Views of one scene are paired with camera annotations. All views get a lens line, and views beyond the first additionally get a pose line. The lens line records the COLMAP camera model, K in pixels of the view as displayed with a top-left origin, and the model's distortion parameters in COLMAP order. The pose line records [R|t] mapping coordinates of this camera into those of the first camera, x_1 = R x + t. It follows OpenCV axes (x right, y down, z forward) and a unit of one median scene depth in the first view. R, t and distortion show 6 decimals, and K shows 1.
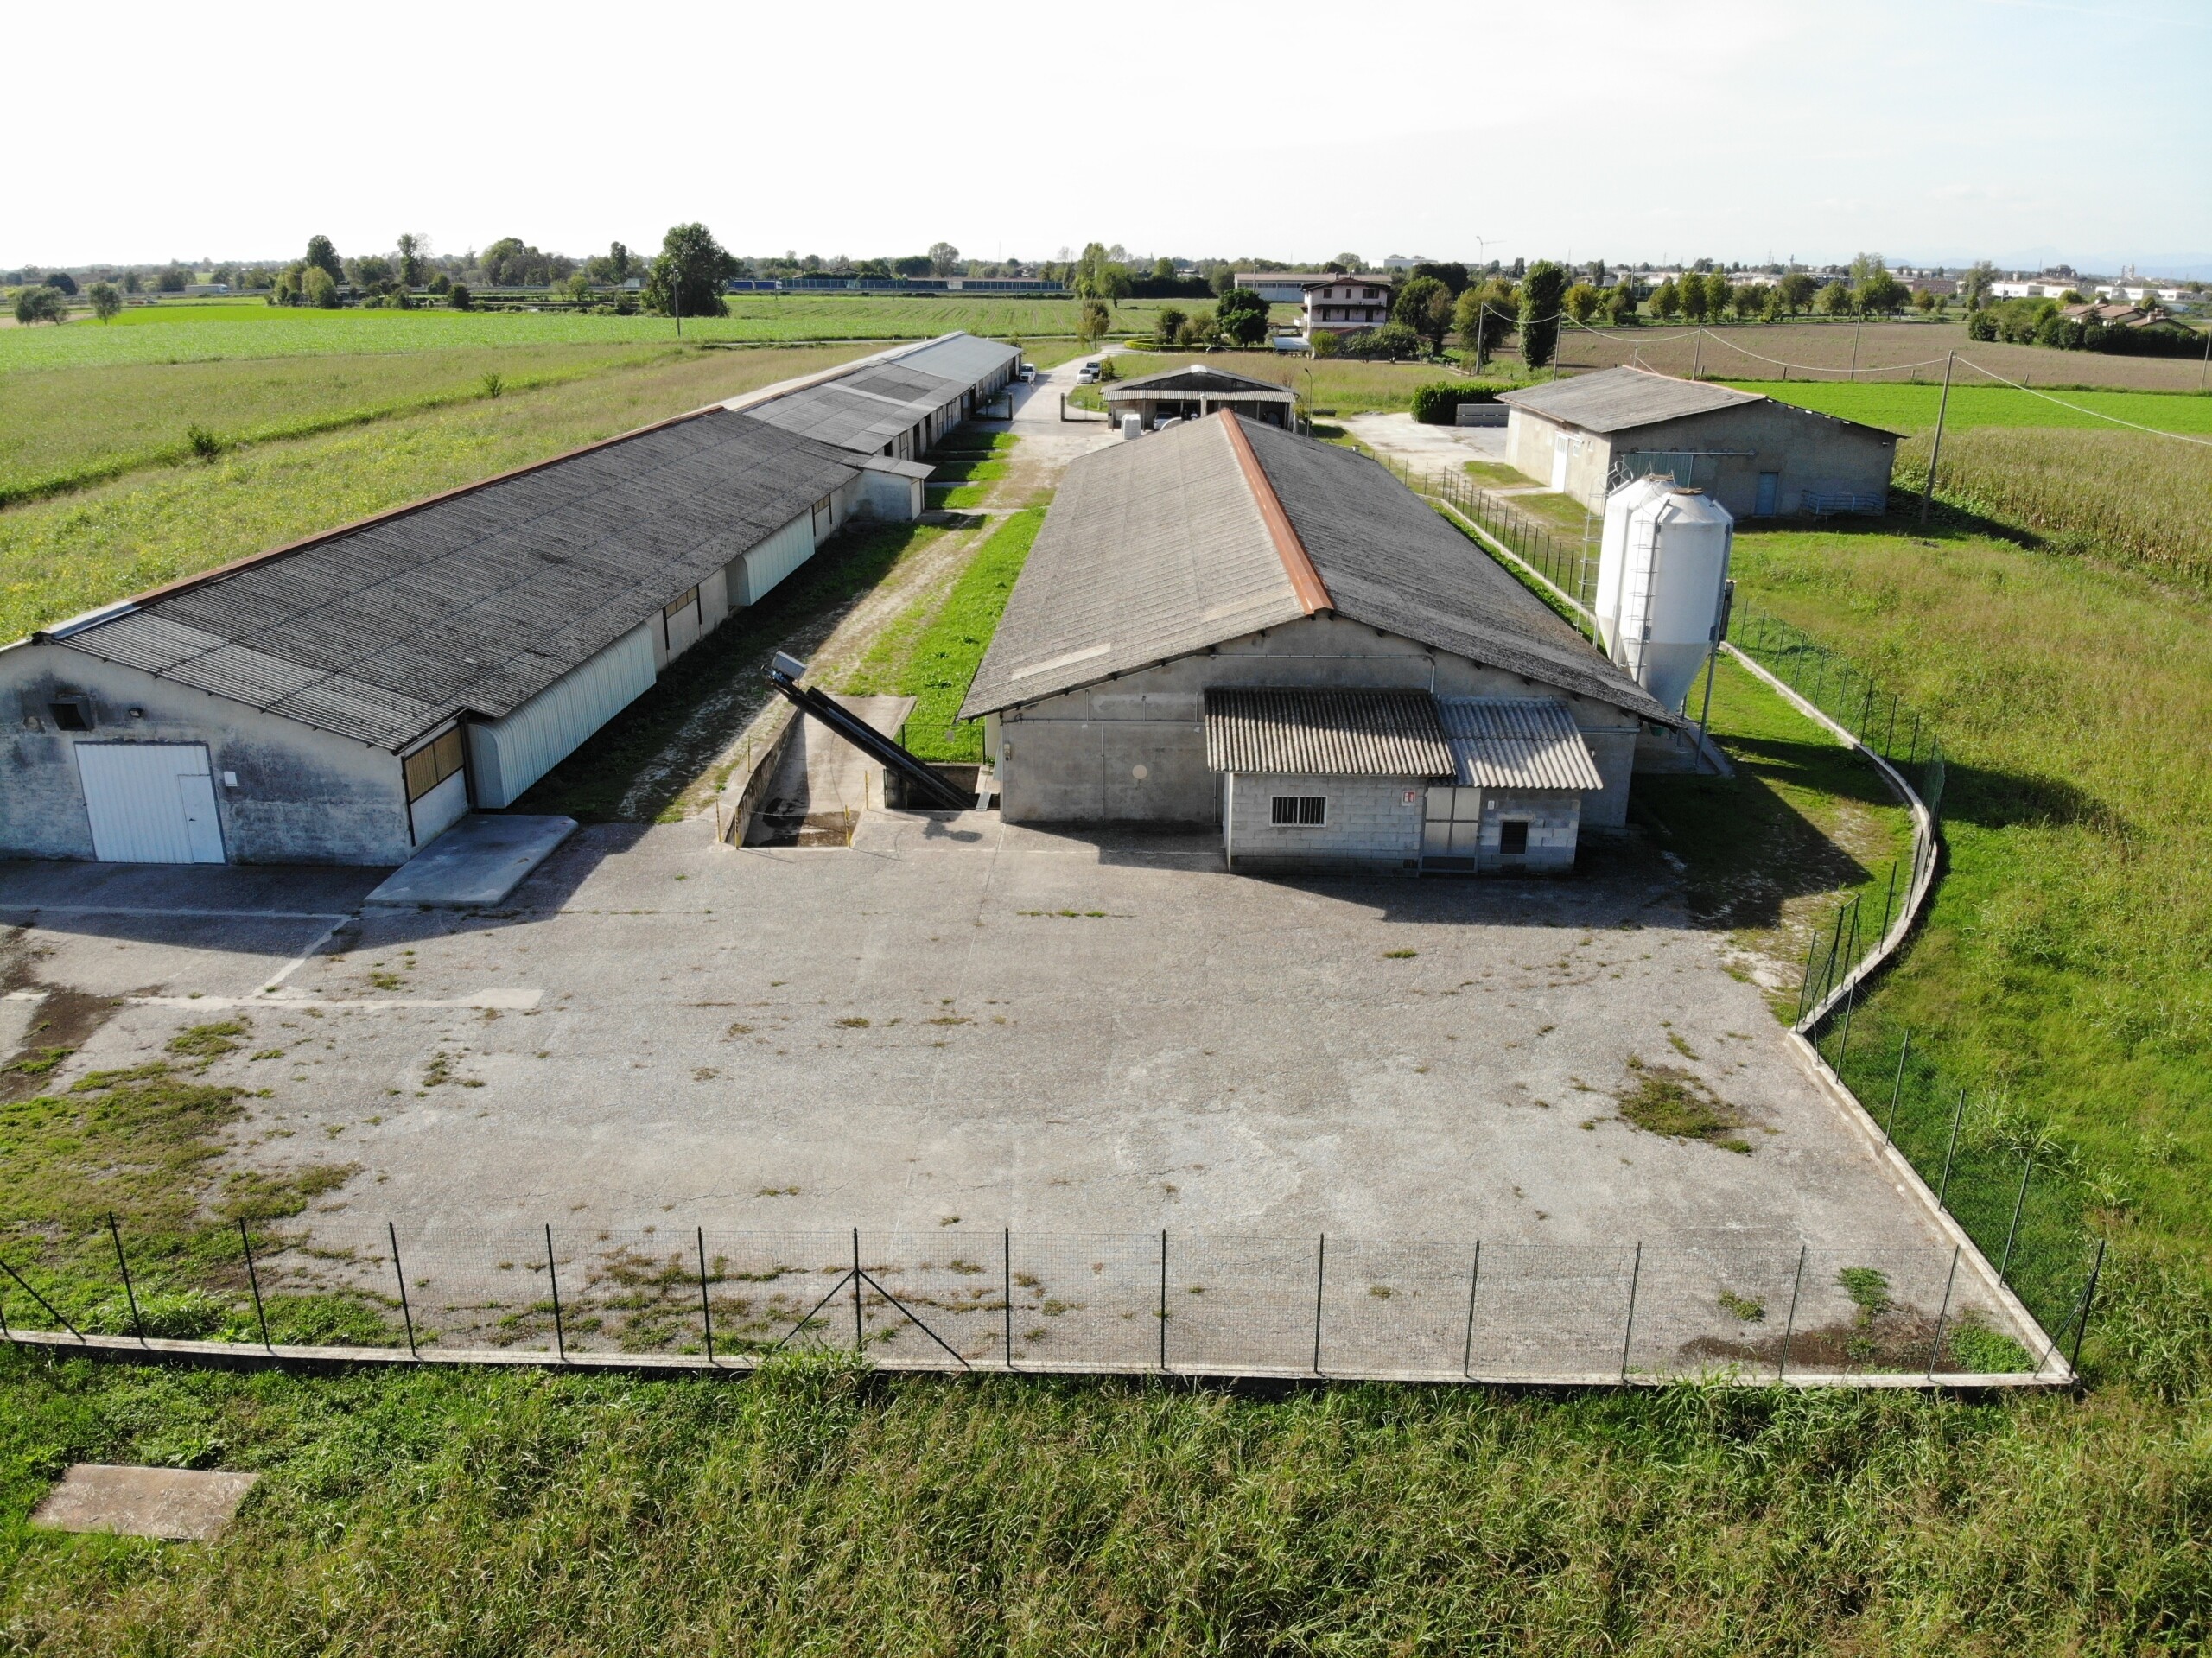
lens RADIAL K [[1672.4, 0, 1090.1], [0, 1672.4, 822.9], [0, 0, 1]] dist [-0.006531, -0.095973]
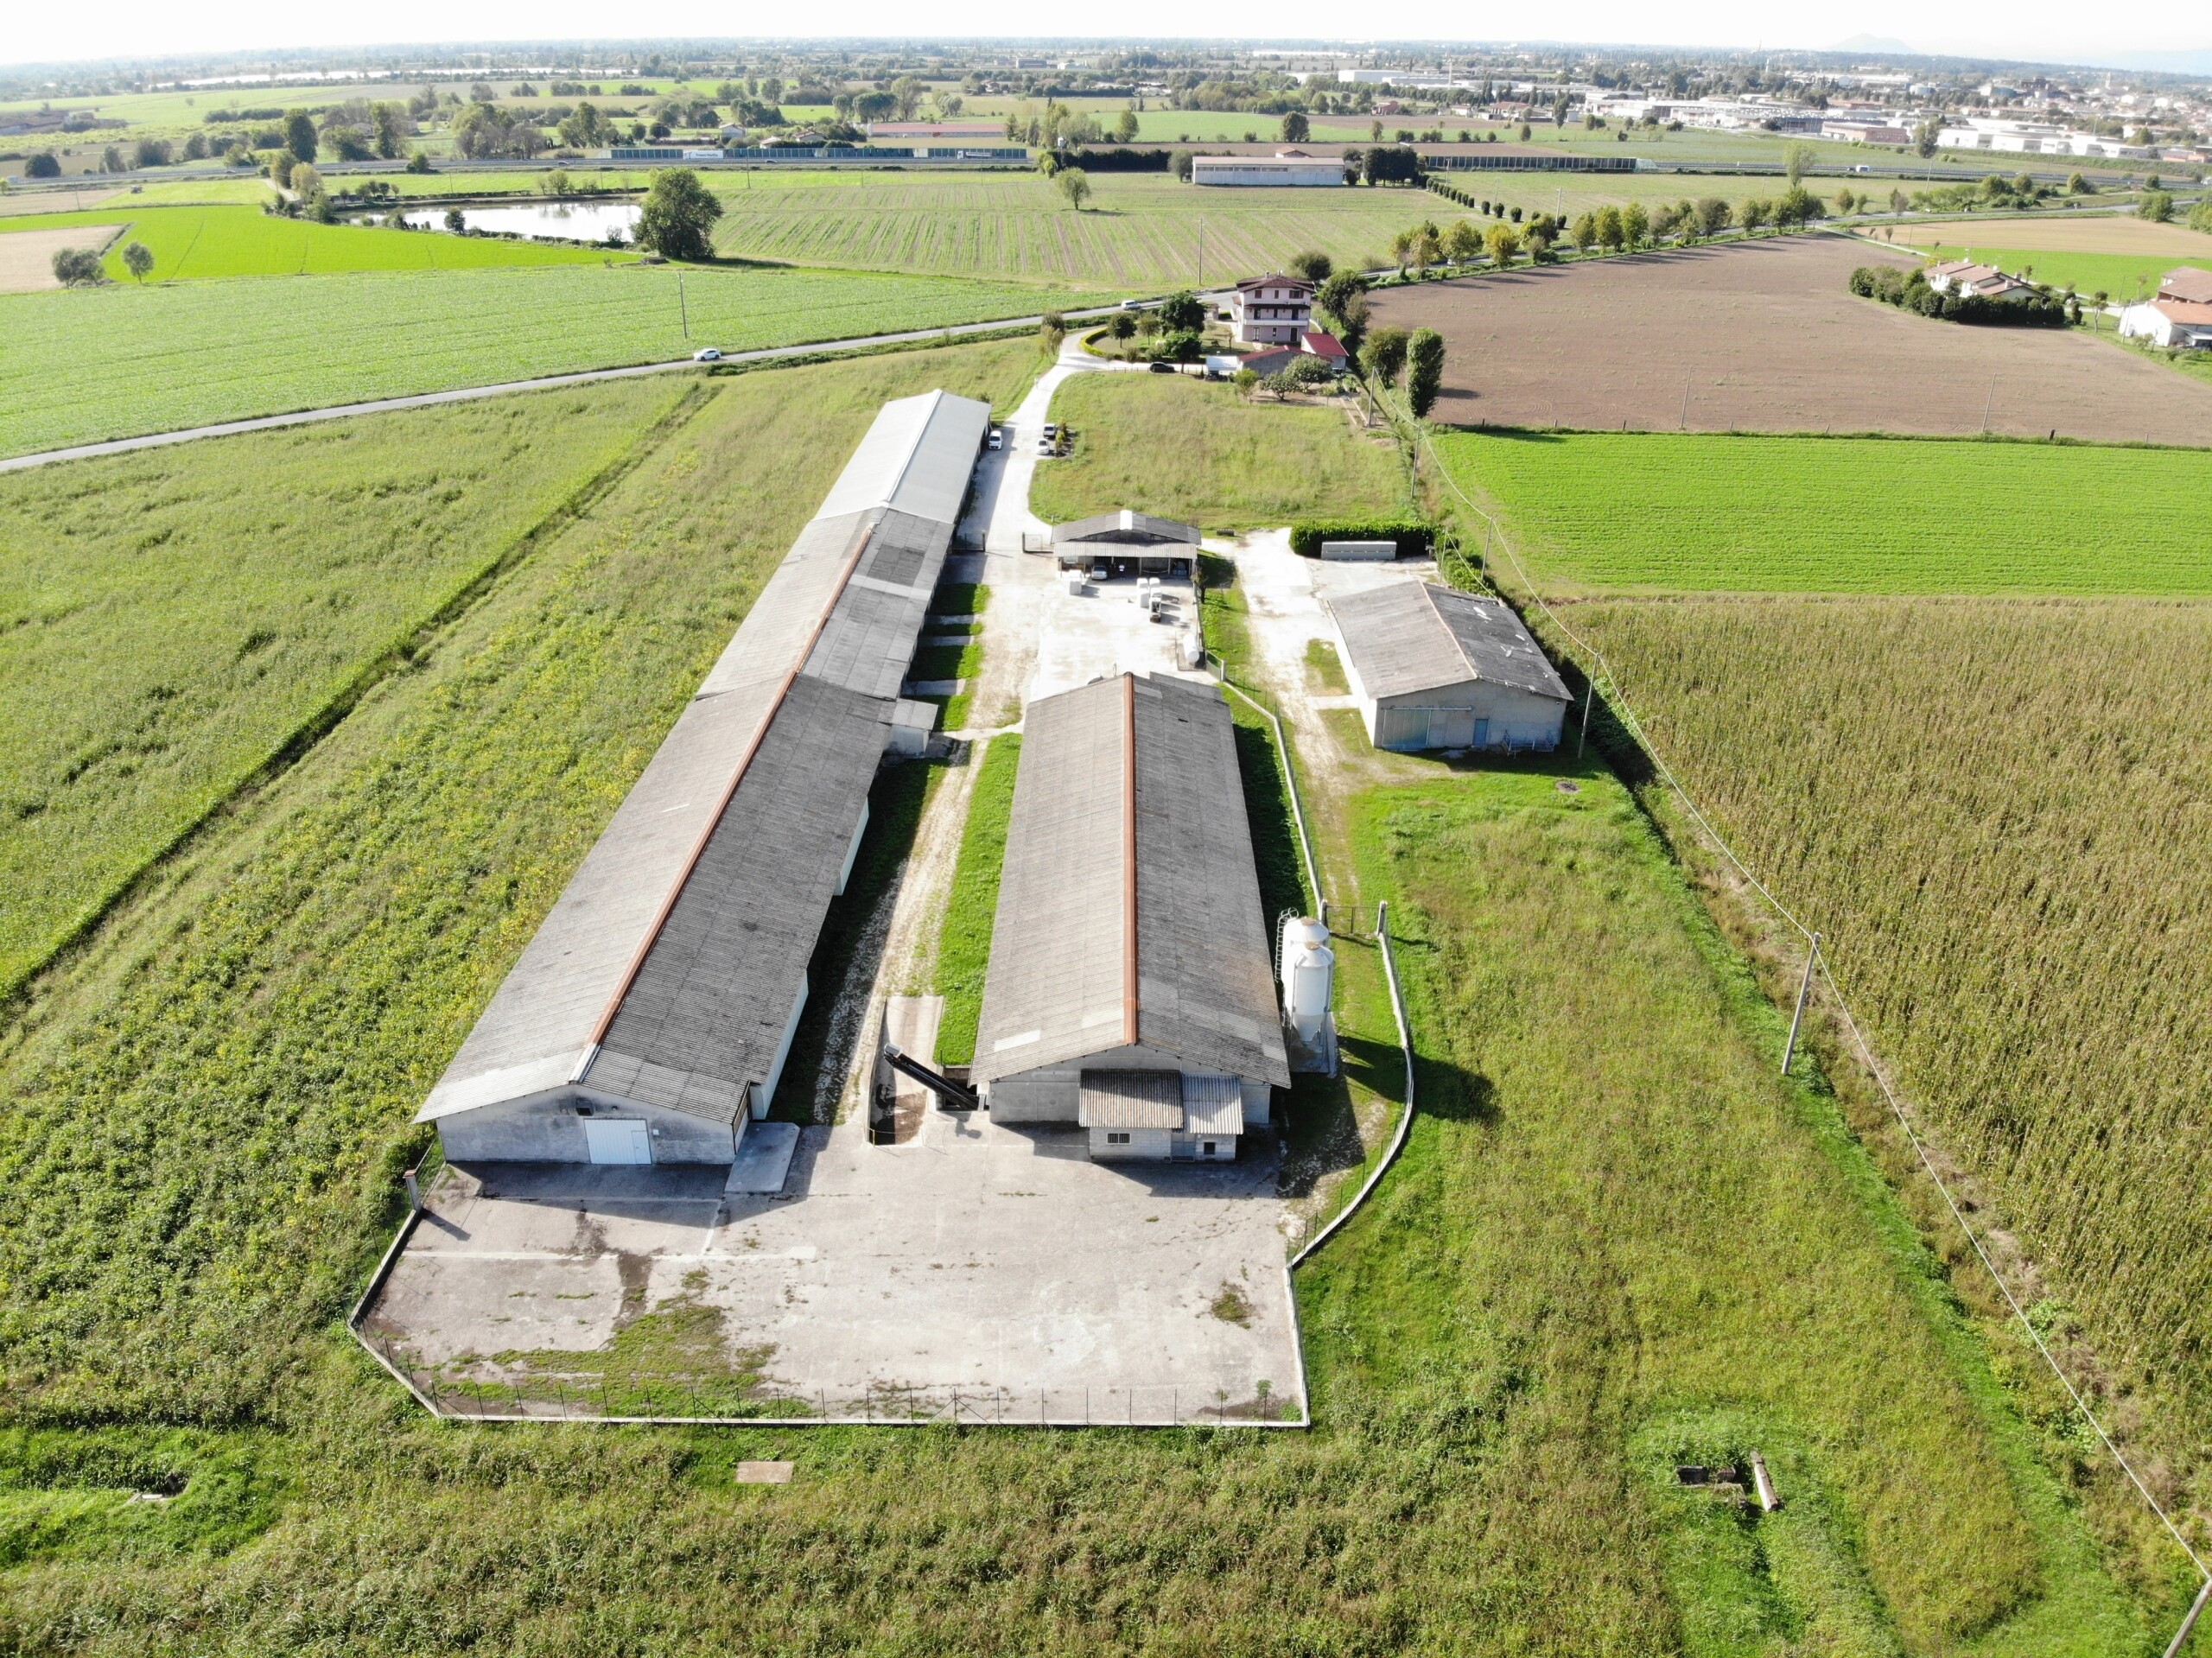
lens RADIAL K [[1682.0, 0, 1106.0], [0, 1682.0, 829.0], [0, 0, 1]] dist [0.076528, -0.238144]
pose [[0.999670, -0.006842, 0.024745, 0.057027], [0.003511, 0.991209, 0.132256, -0.817192], [-0.025433, -0.132125, 0.990907, -1.401052]]
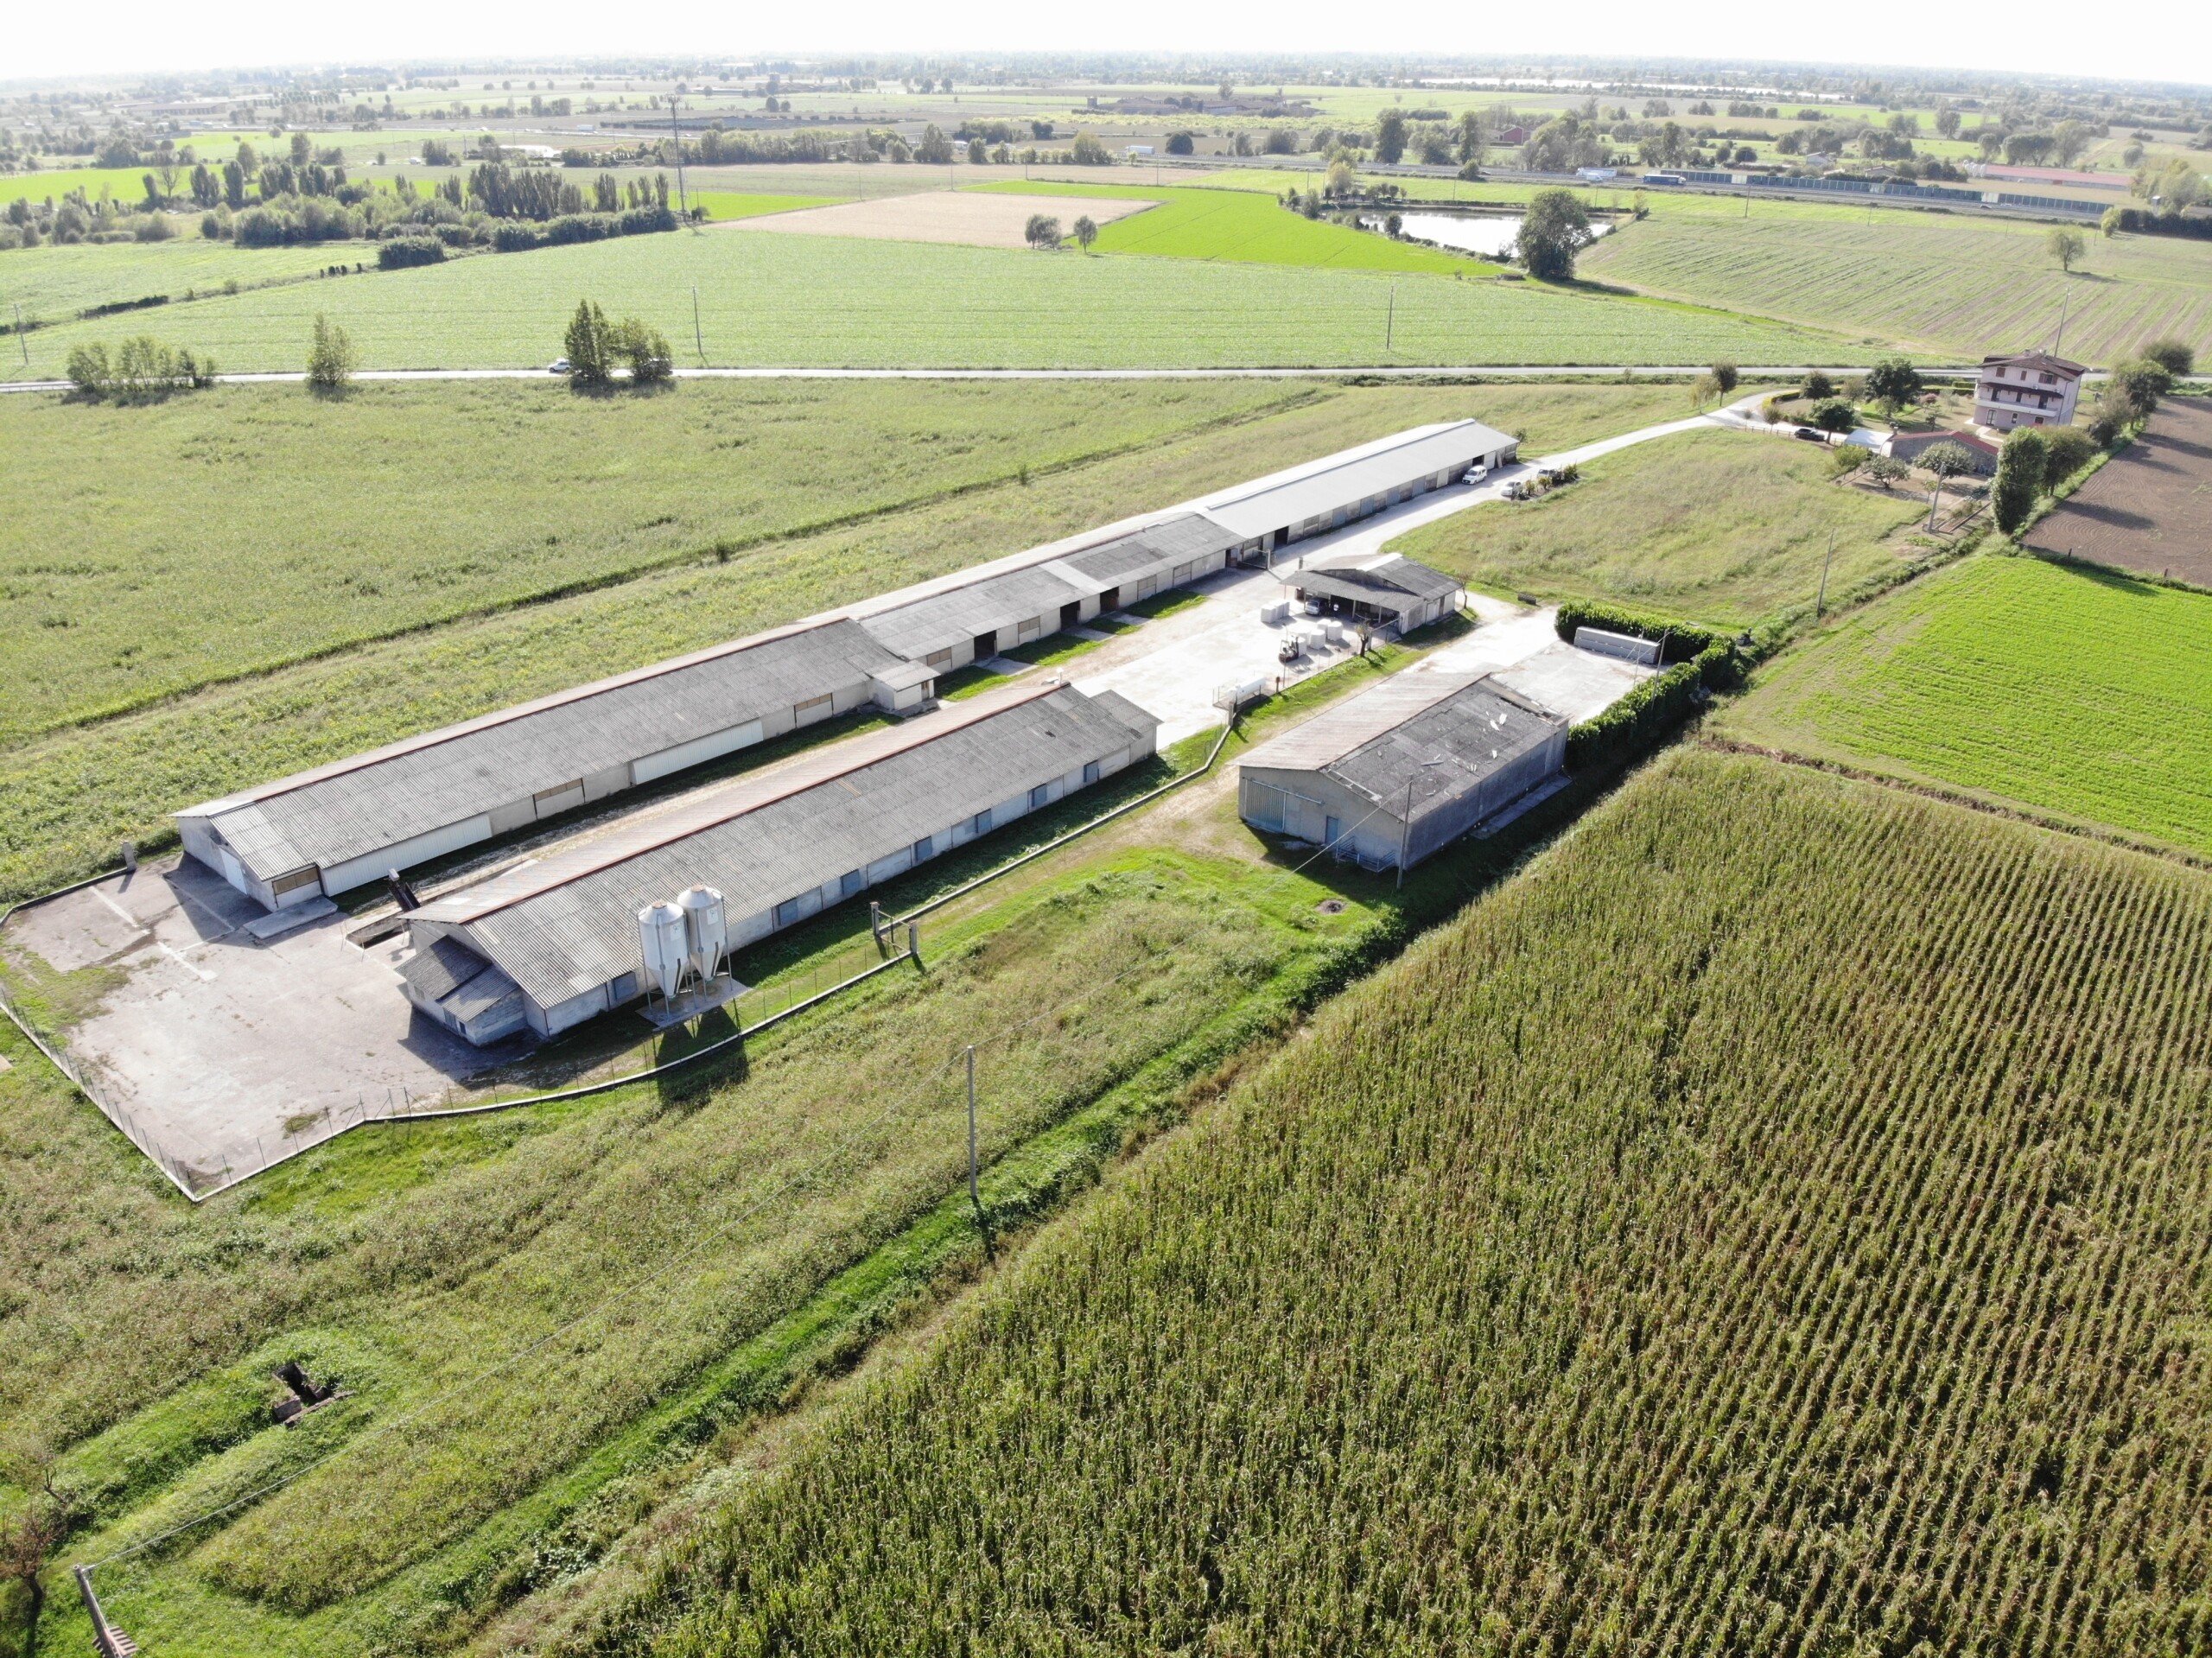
lens RADIAL K [[1682.0, 0, 1106.0], [0, 1682.0, 829.0], [0, 0, 1]] dist [0.076528, -0.238144]
pose [[0.772302, 0.268465, -0.575739, 2.765858], [-0.194174, 0.962698, 0.188436, -1.105691], [0.604852, -0.033736, 0.795623, -0.592489]]
